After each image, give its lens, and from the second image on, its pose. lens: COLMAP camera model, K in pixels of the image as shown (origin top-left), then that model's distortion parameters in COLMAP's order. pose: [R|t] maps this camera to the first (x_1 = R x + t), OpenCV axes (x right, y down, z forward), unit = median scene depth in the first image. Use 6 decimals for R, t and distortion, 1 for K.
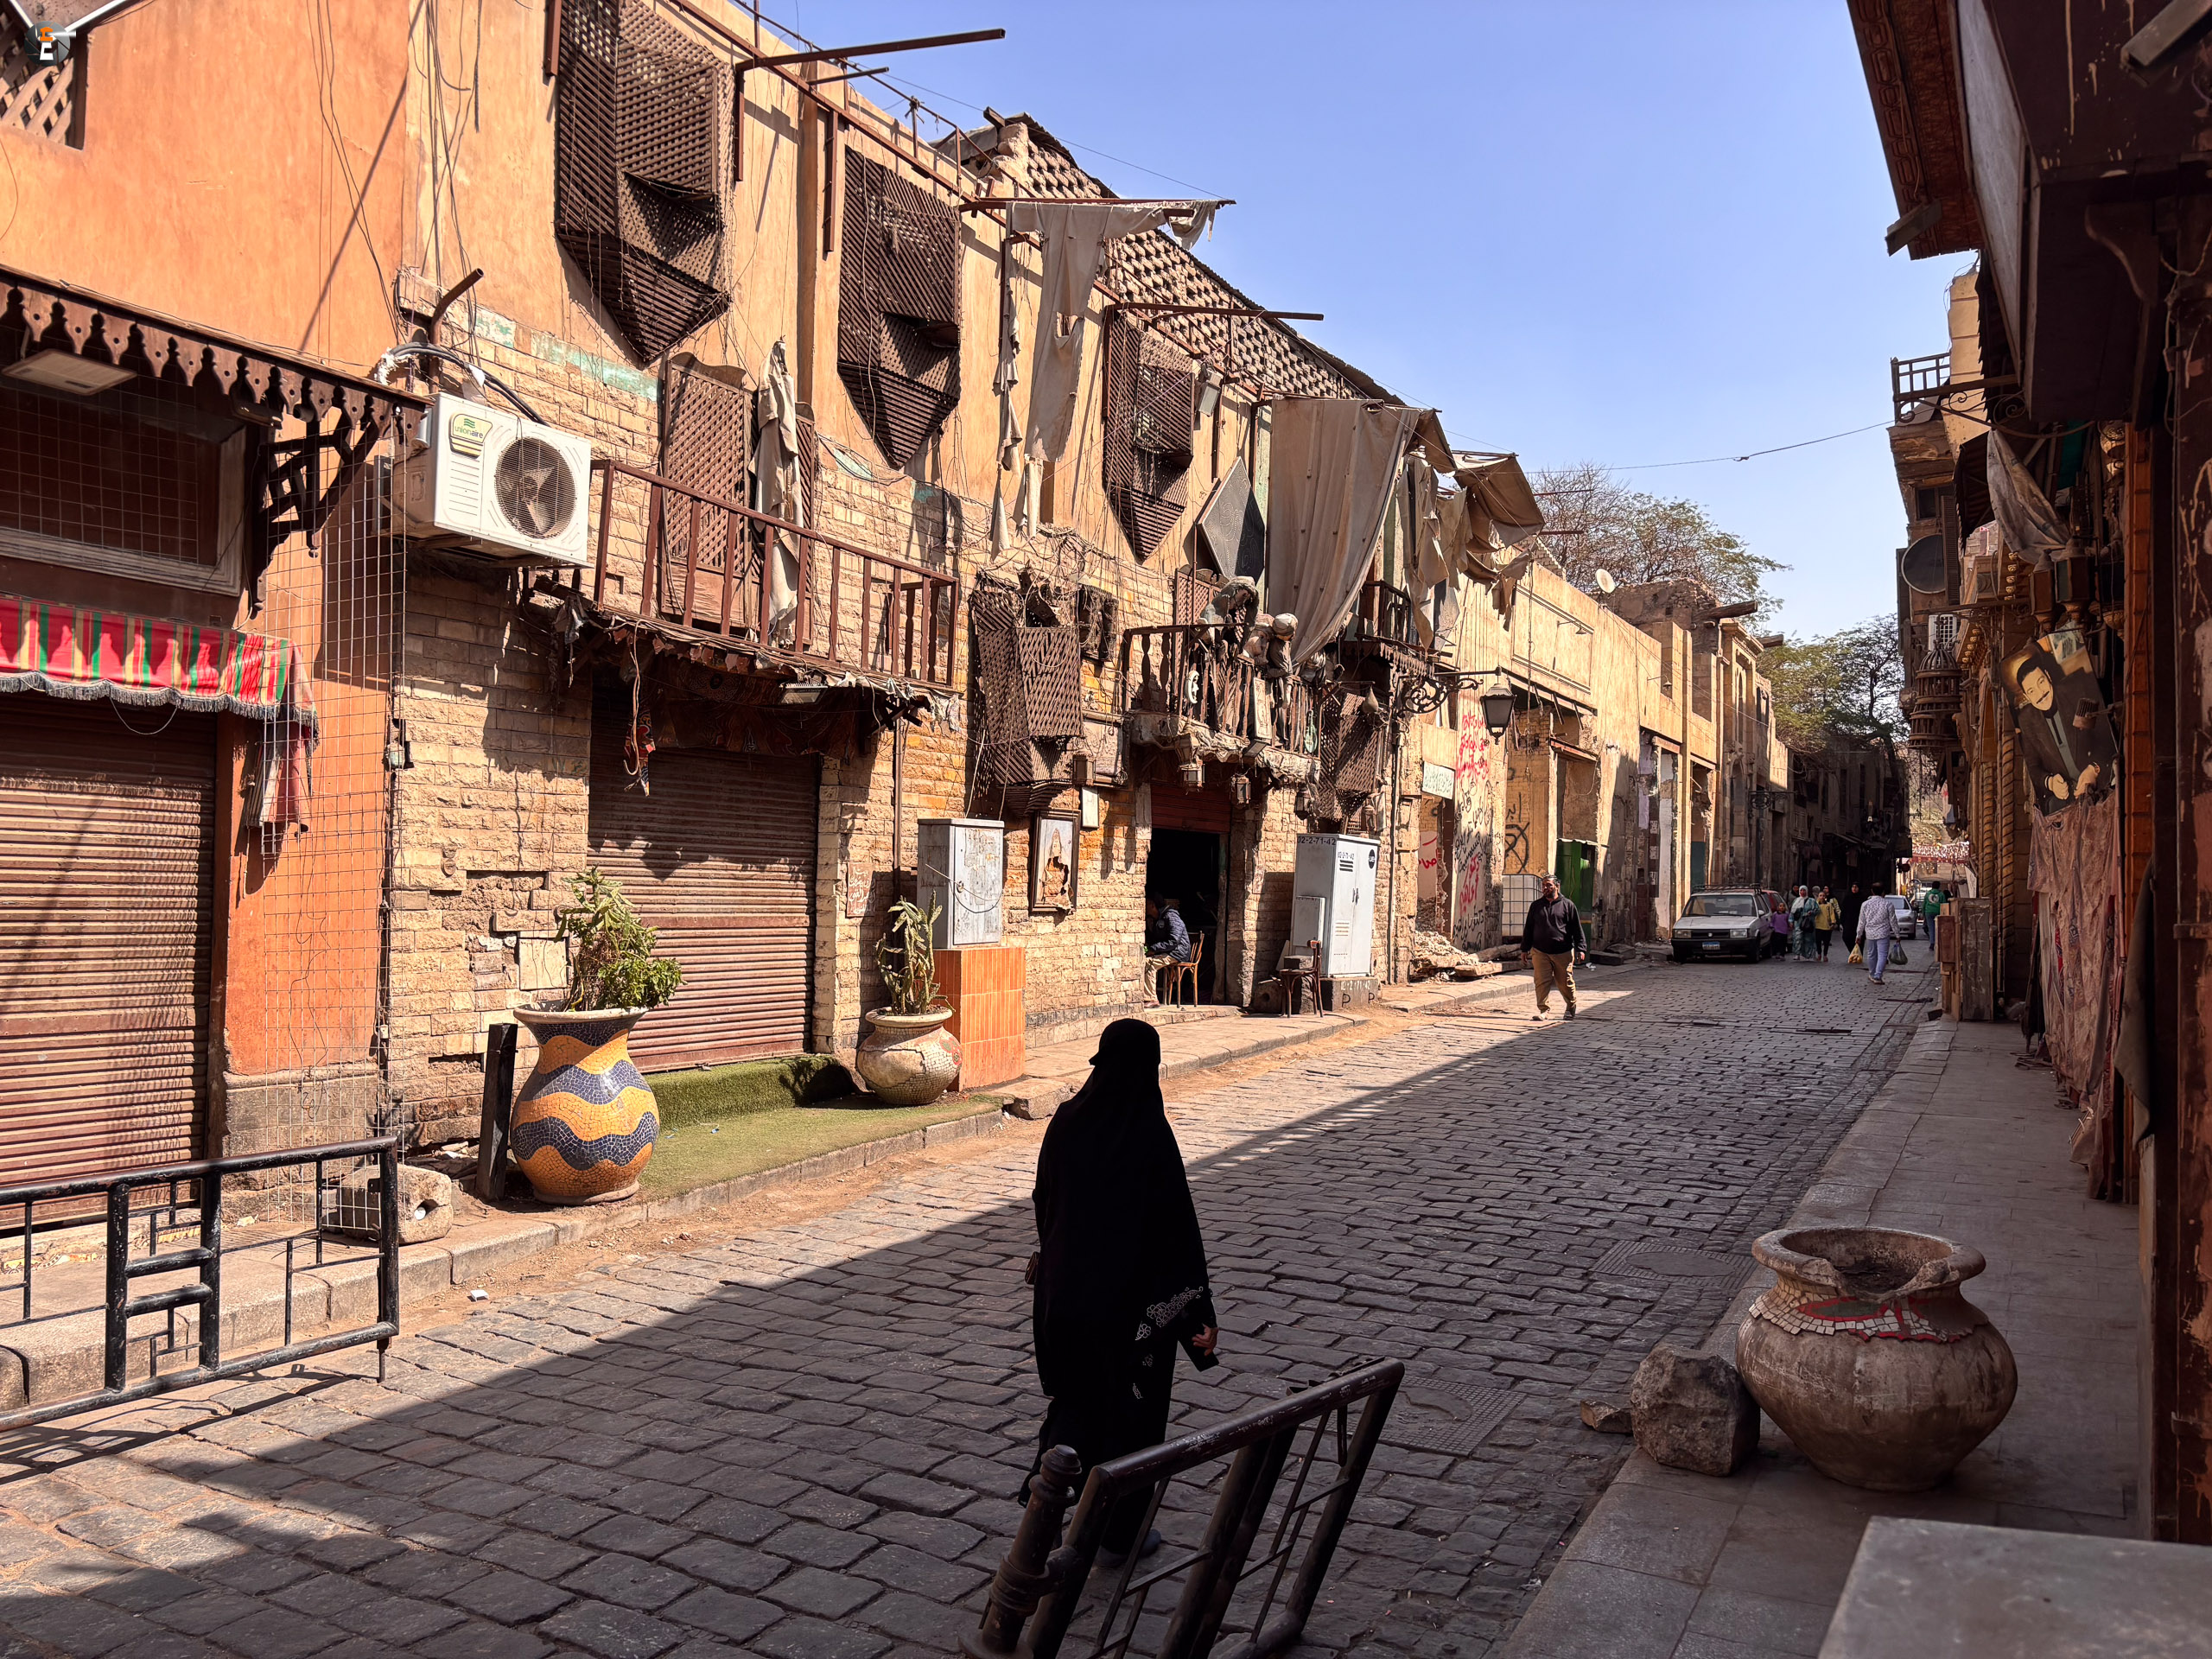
lens RADIAL K [[1688.2, 0, 1105.7], [0, 1688.2, 838.9], [0, 0, 1]] dist [0.050693, -0.014400]
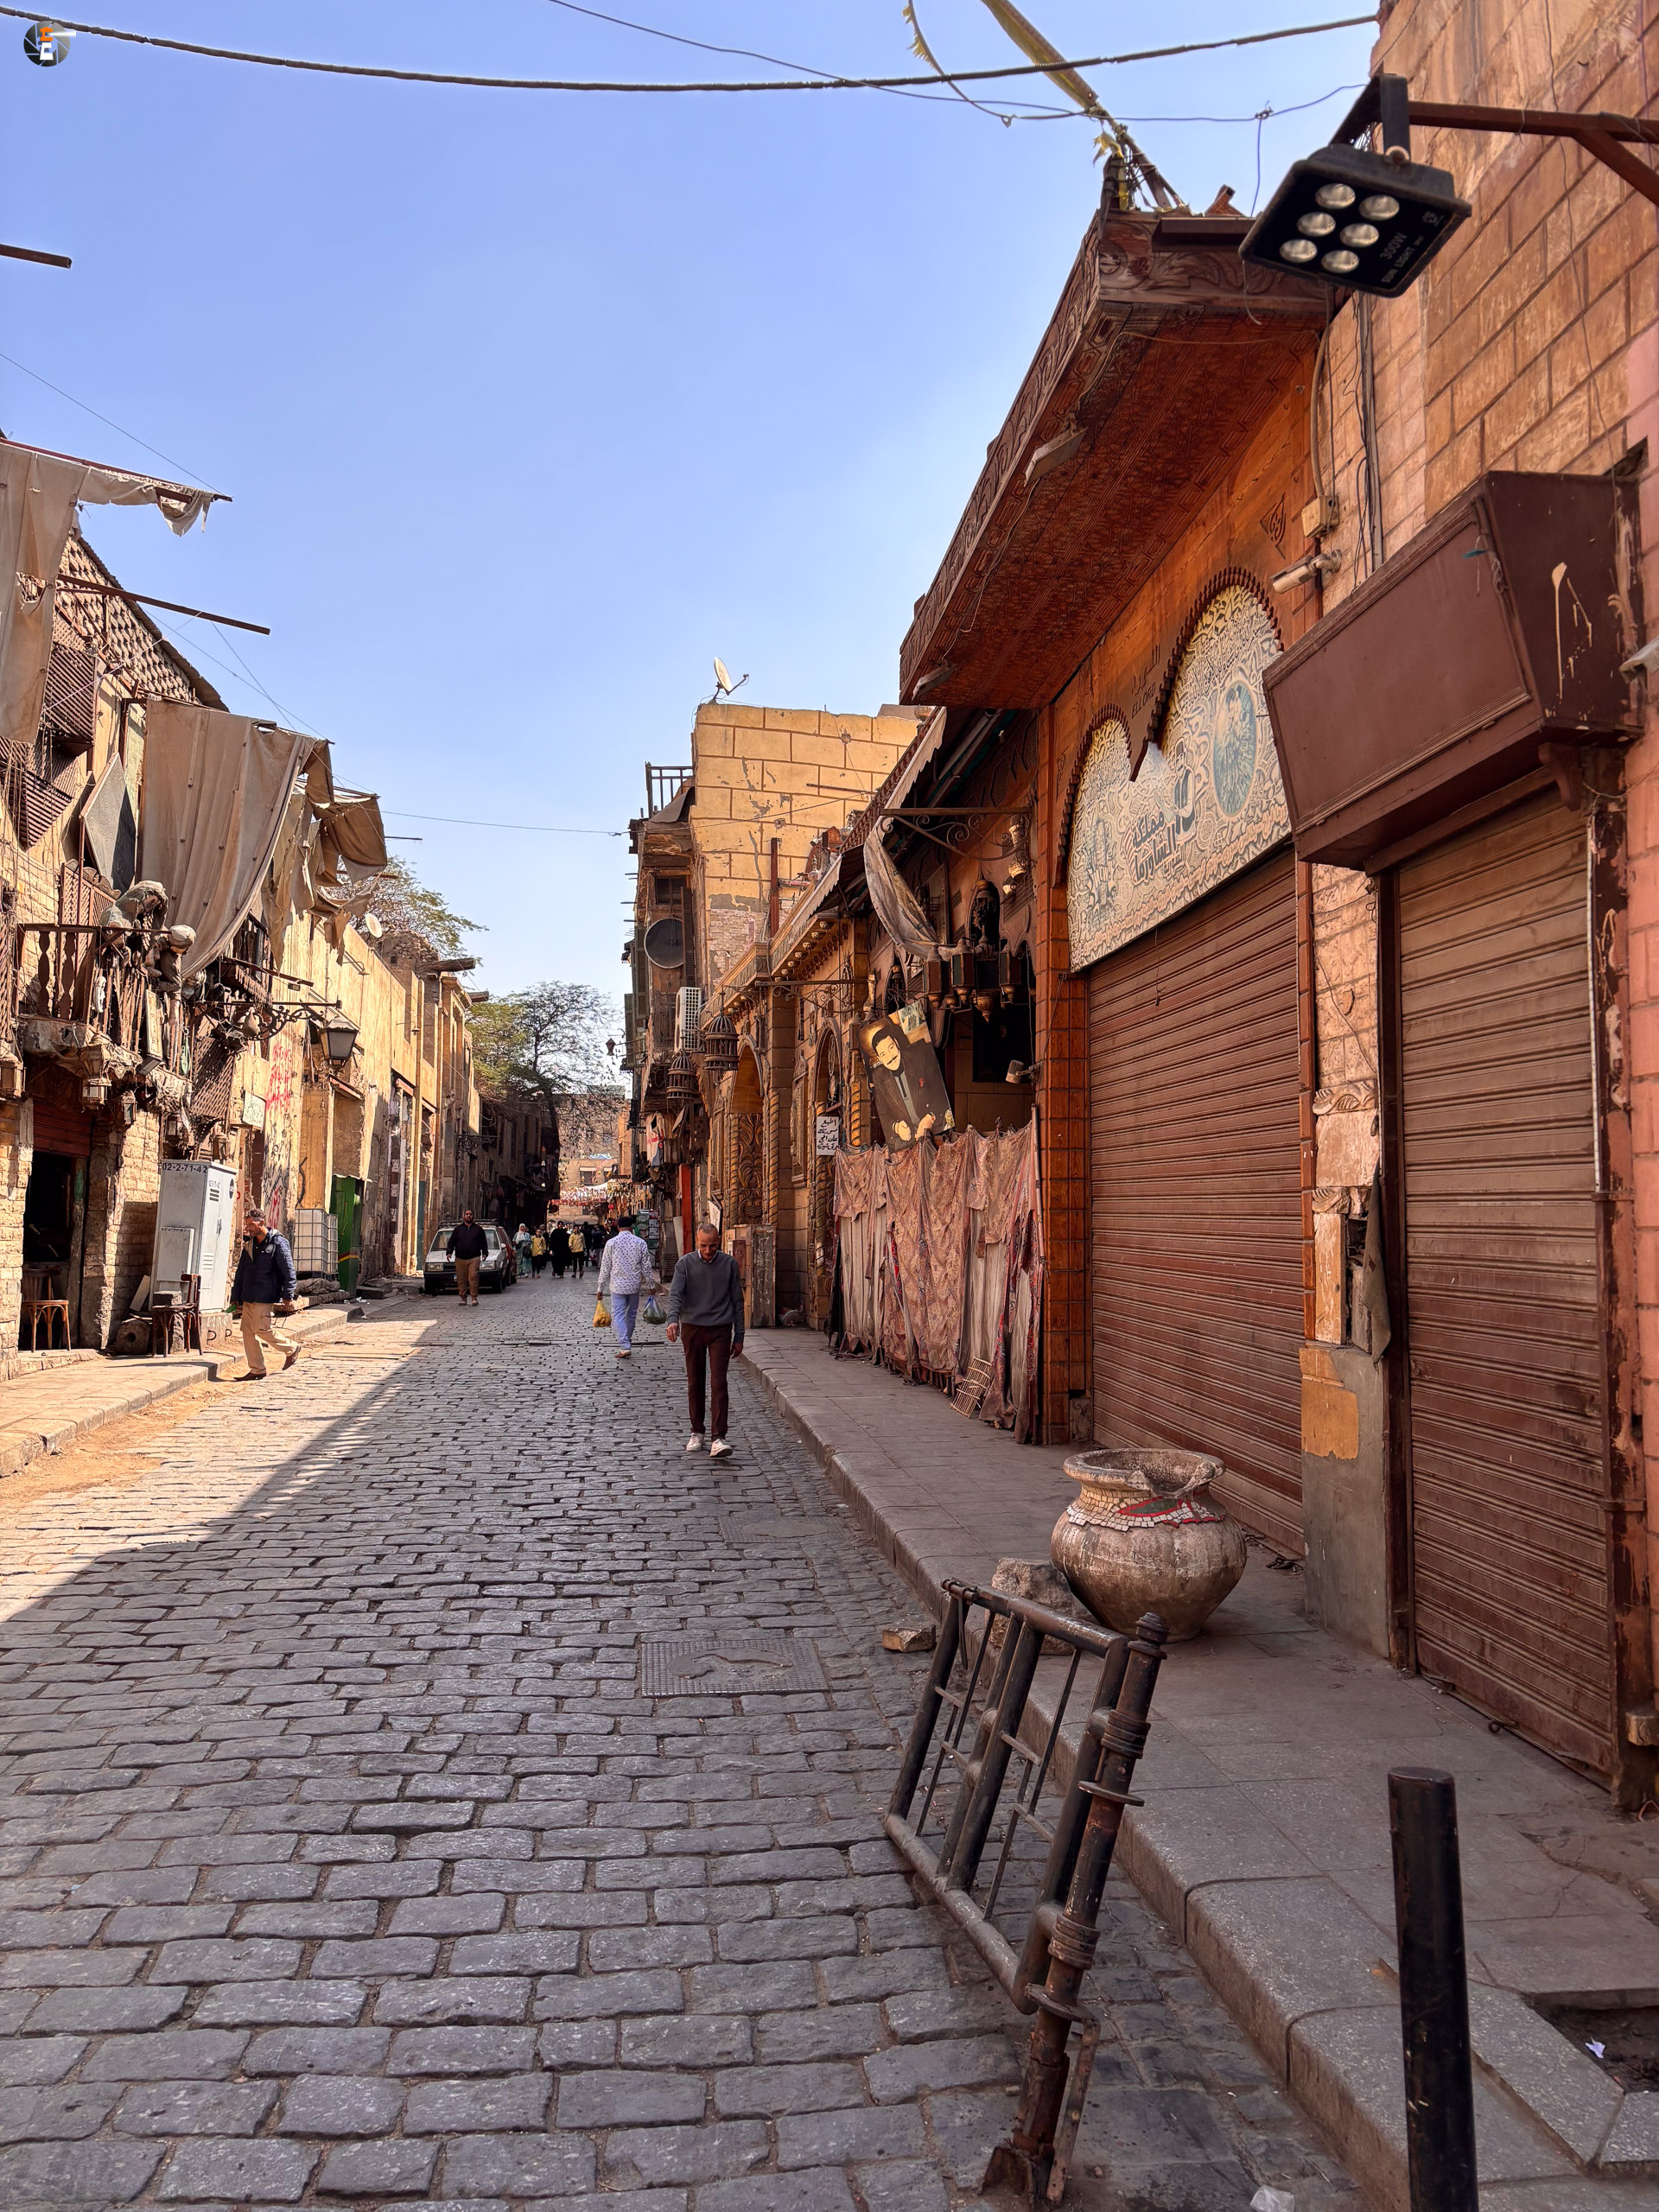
lens RADIAL K [[1688.2, 0, 826.4], [0, 1688.2, 1090.6], [0, 0, 1]] dist [0.050693, -0.014400]
pose [[0.802168, 0.046386, 0.595294, -0.171767], [-0.013405, 0.998126, -0.059711, 0.011161], [-0.596948, 0.039919, 0.801286, 0.027611]]
